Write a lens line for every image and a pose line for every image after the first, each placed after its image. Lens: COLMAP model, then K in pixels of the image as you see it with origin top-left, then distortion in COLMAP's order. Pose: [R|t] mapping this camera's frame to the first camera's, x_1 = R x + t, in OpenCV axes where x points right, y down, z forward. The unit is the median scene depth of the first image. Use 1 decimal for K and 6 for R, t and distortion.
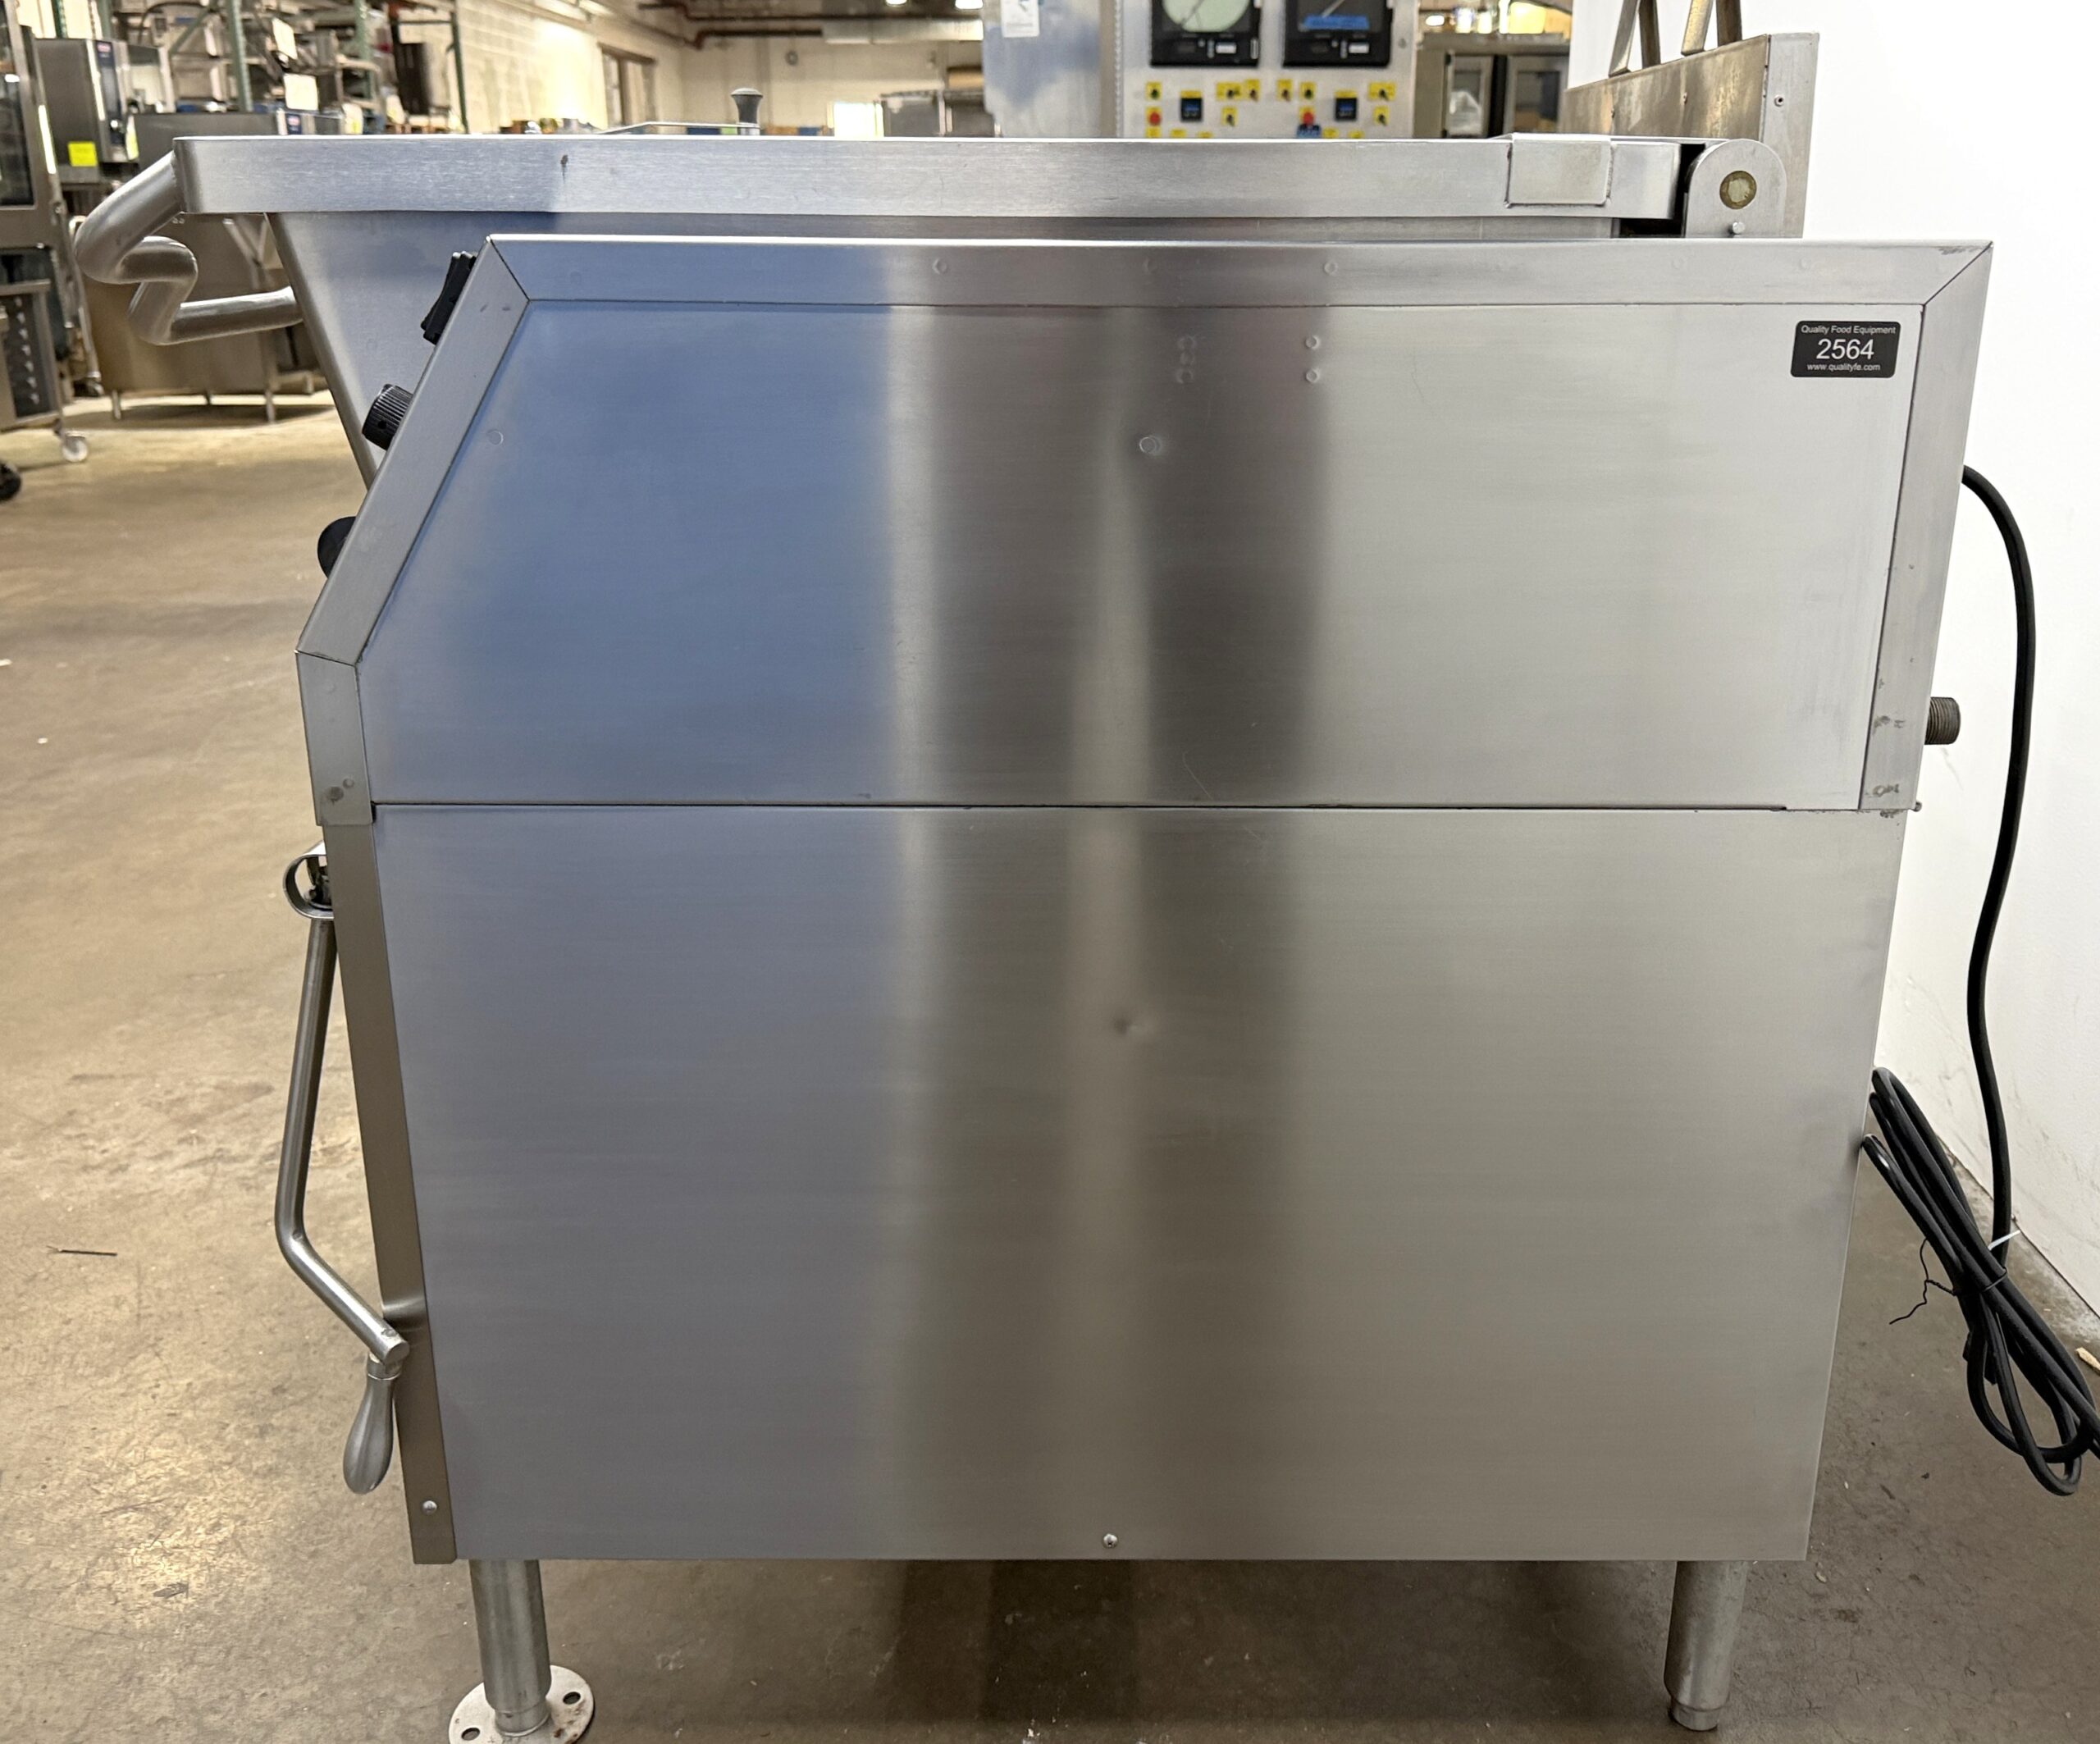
lens RADIAL K [[1842.0, 0, 1122.4], [0, 1842.0, 785.4], [0, 0, 1]] dist [0.008989, -0.016649]
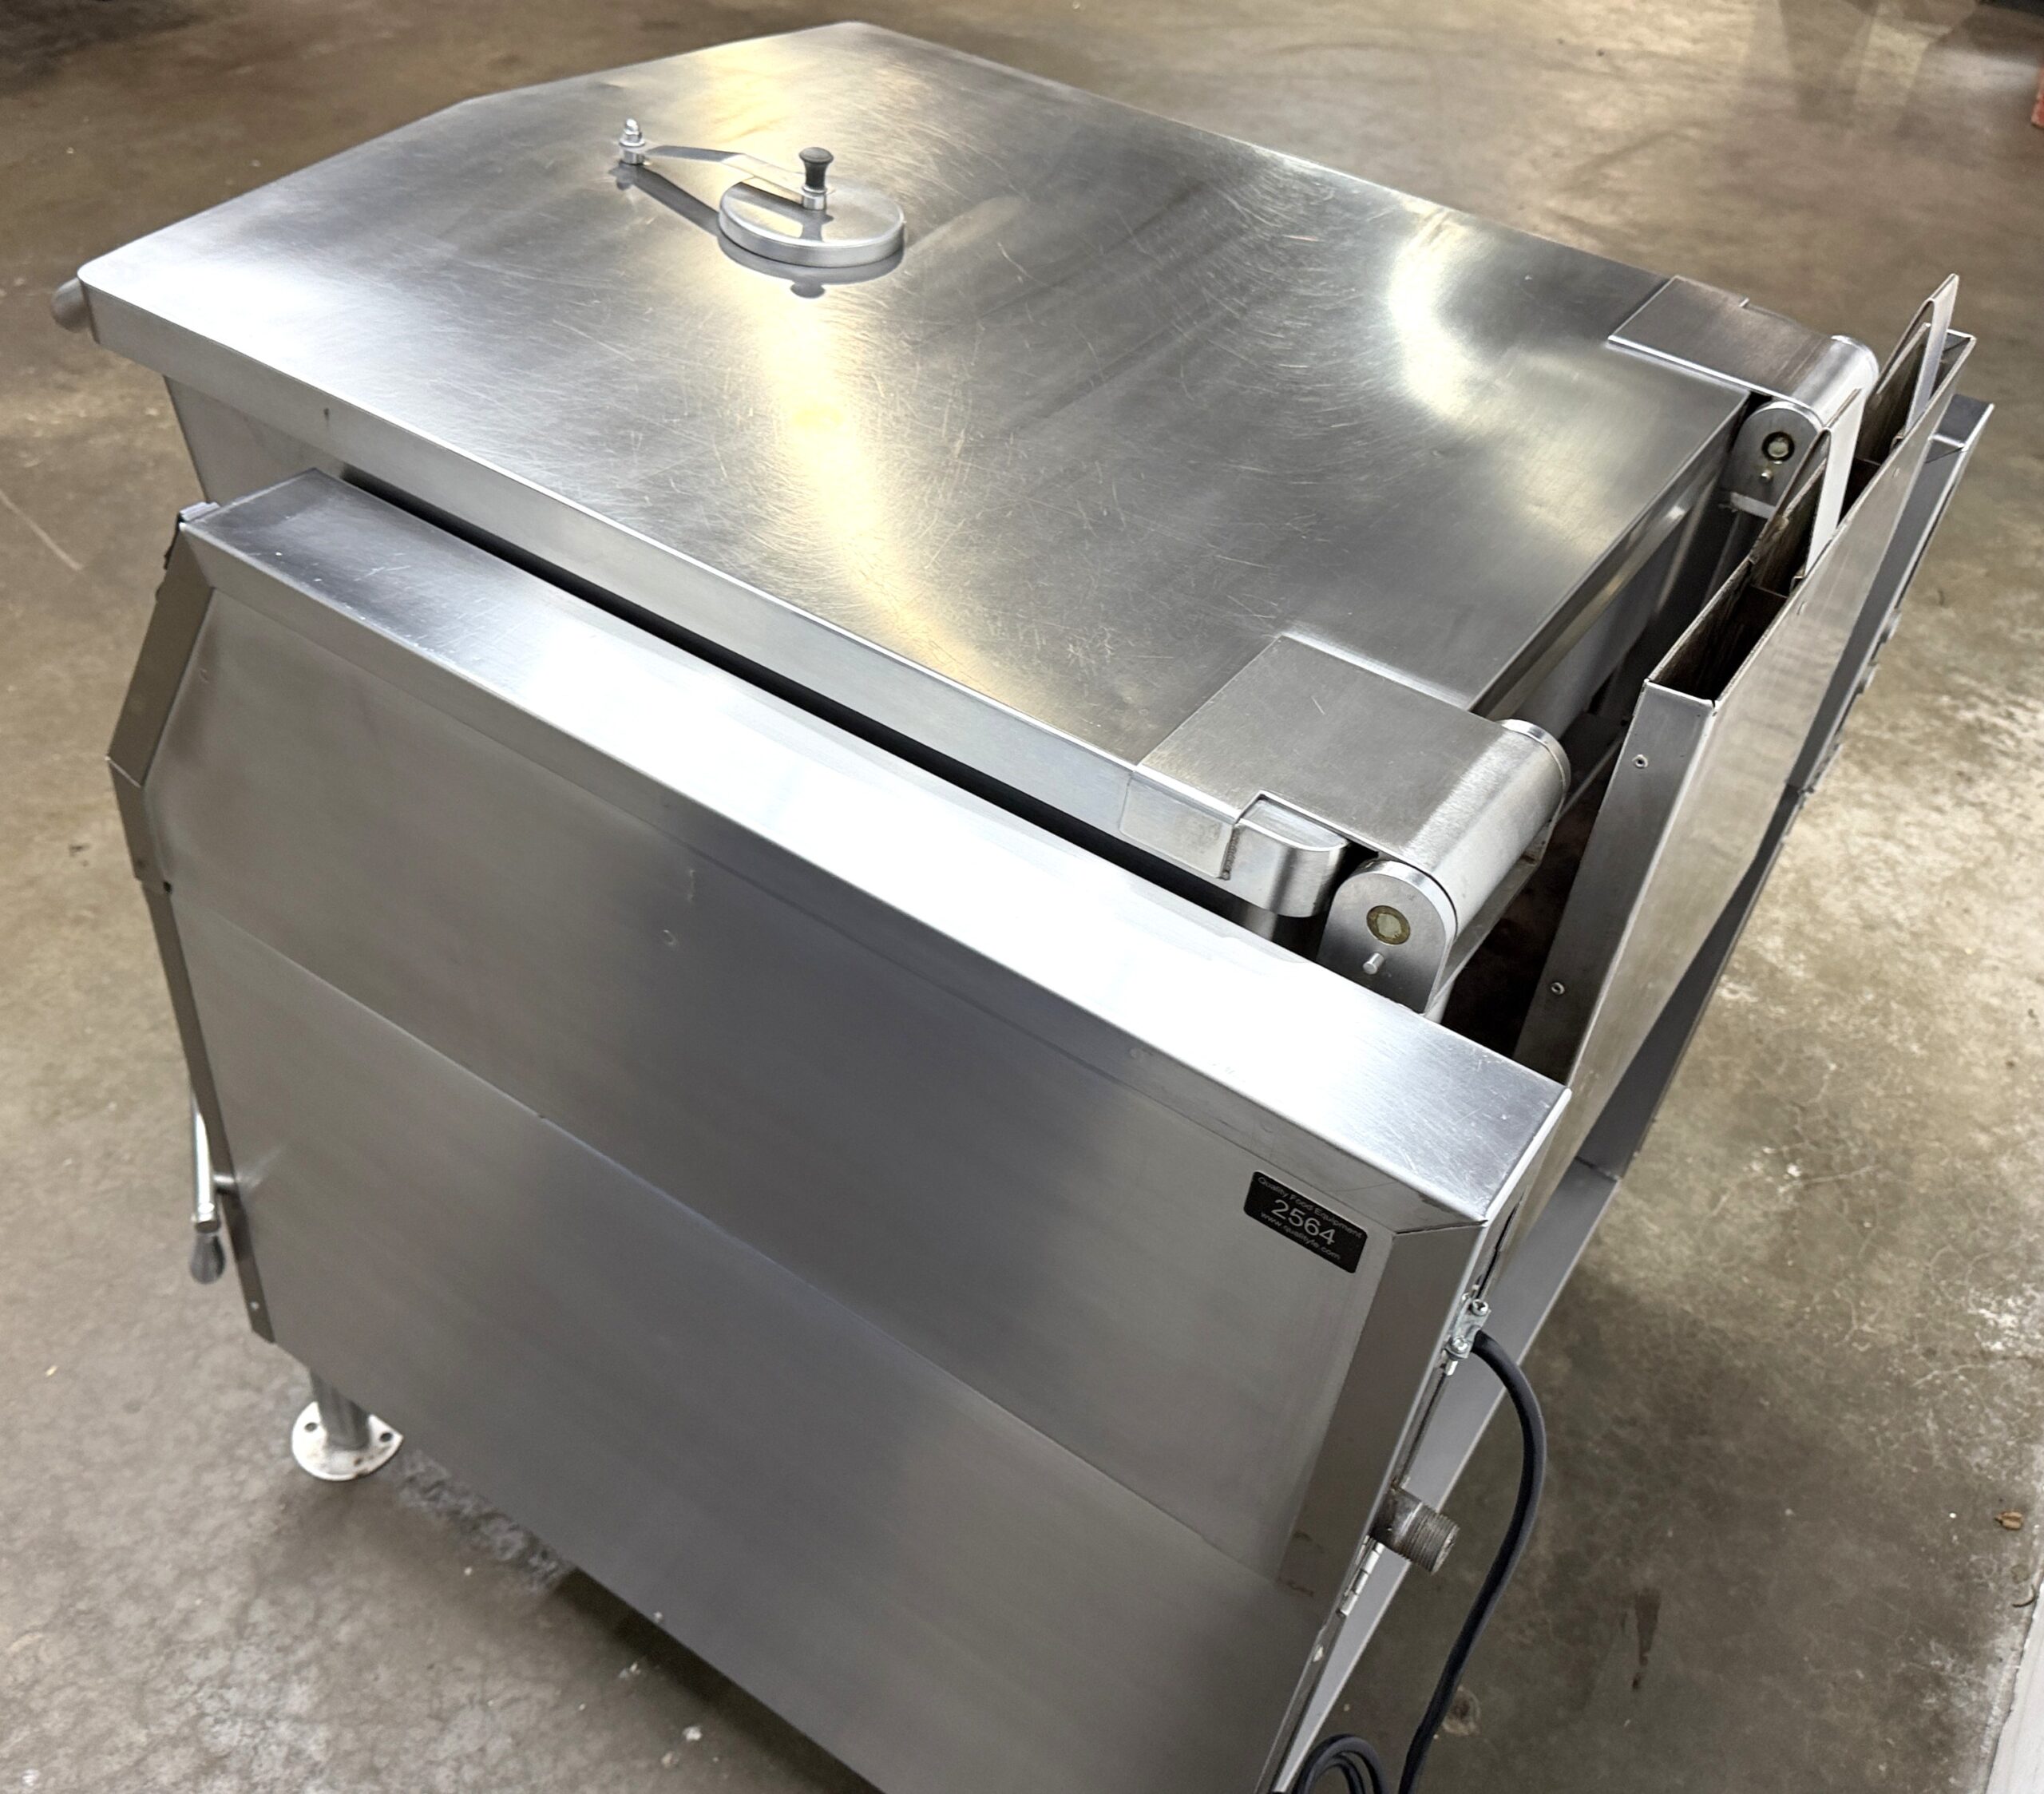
lens RADIAL K [[1910.0, 0, 1016.2], [0, 1910.0, 898.4], [0, 0, 1]] dist [0.003470, 0.000000]
pose [[0.827825, 0.424051, -0.367270, 0.390195], [-0.263224, 0.871756, 0.413225, -0.493619], [0.495398, -0.245404, 0.833281, 0.191327]]
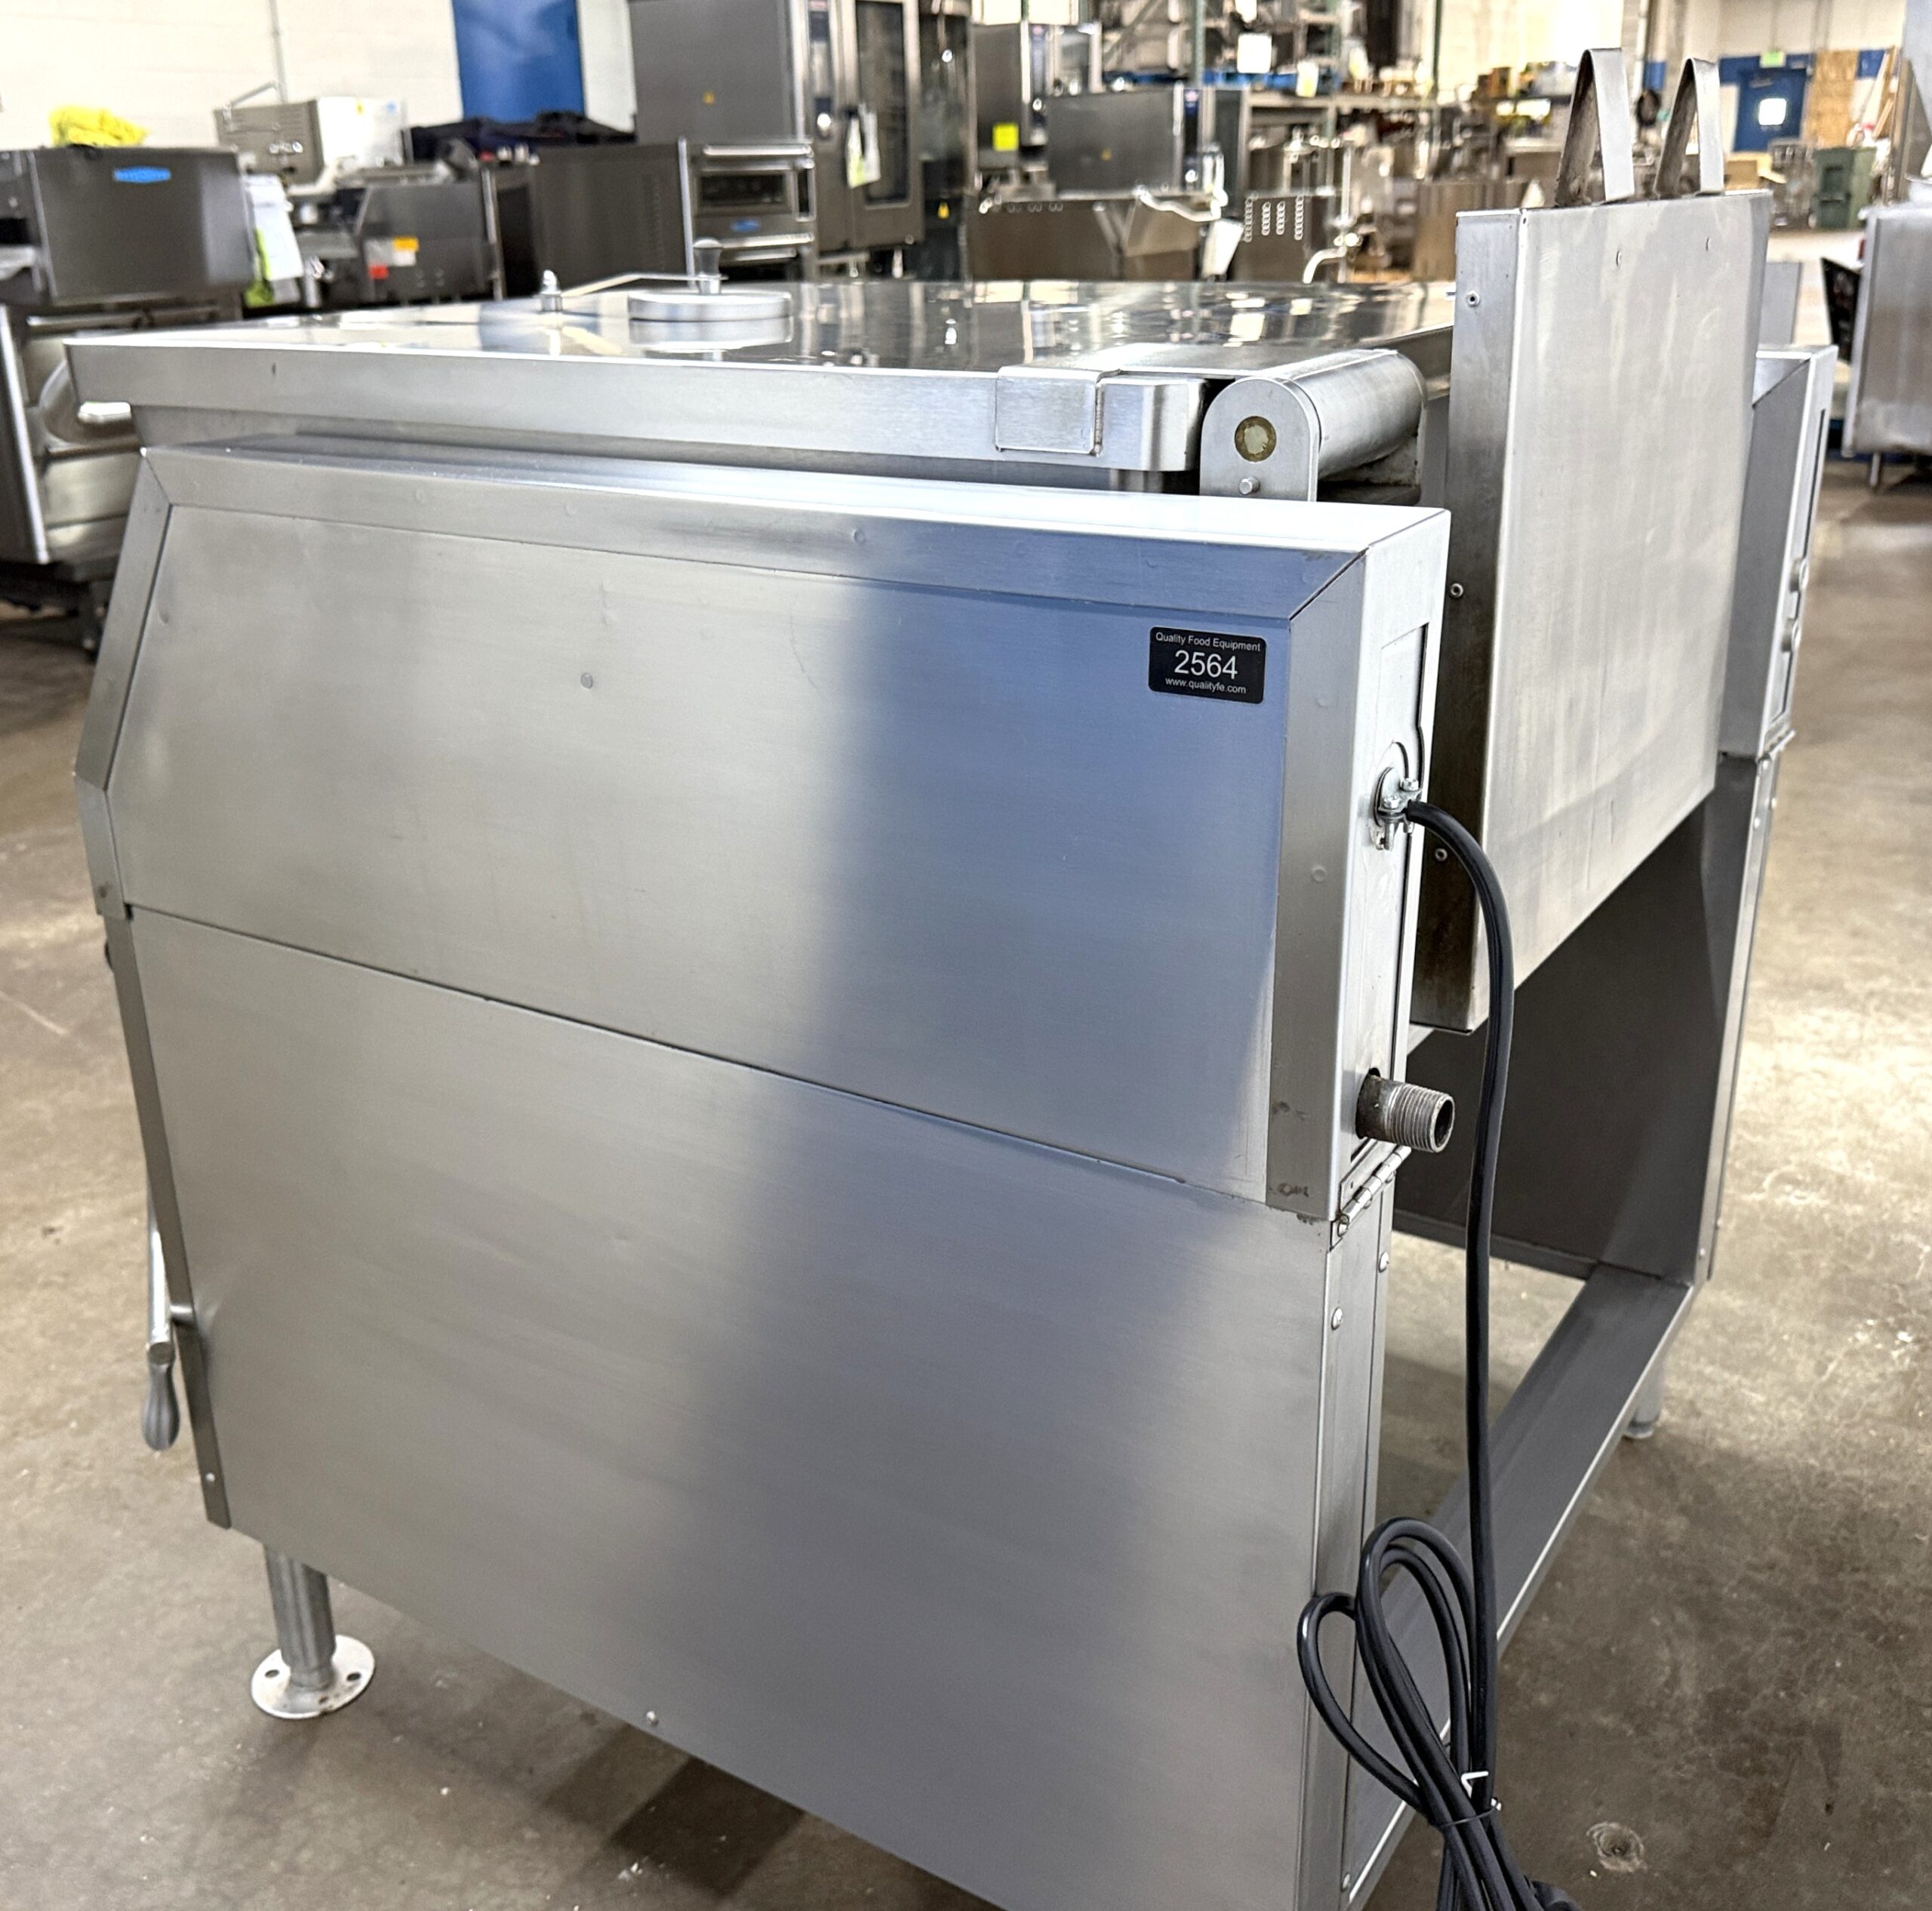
lens RADIAL K [[2017.4, 0, 914.7], [0, 2017.4, 953.0], [0, 0, 1]] dist [0.000186, 0.000000]
pose [[0.834678, 0.177446, -0.521369, 0.562145], [-0.138897, 0.983896, 0.112500, -0.140402], [0.532936, -0.021484, 0.845883, 0.123924]]
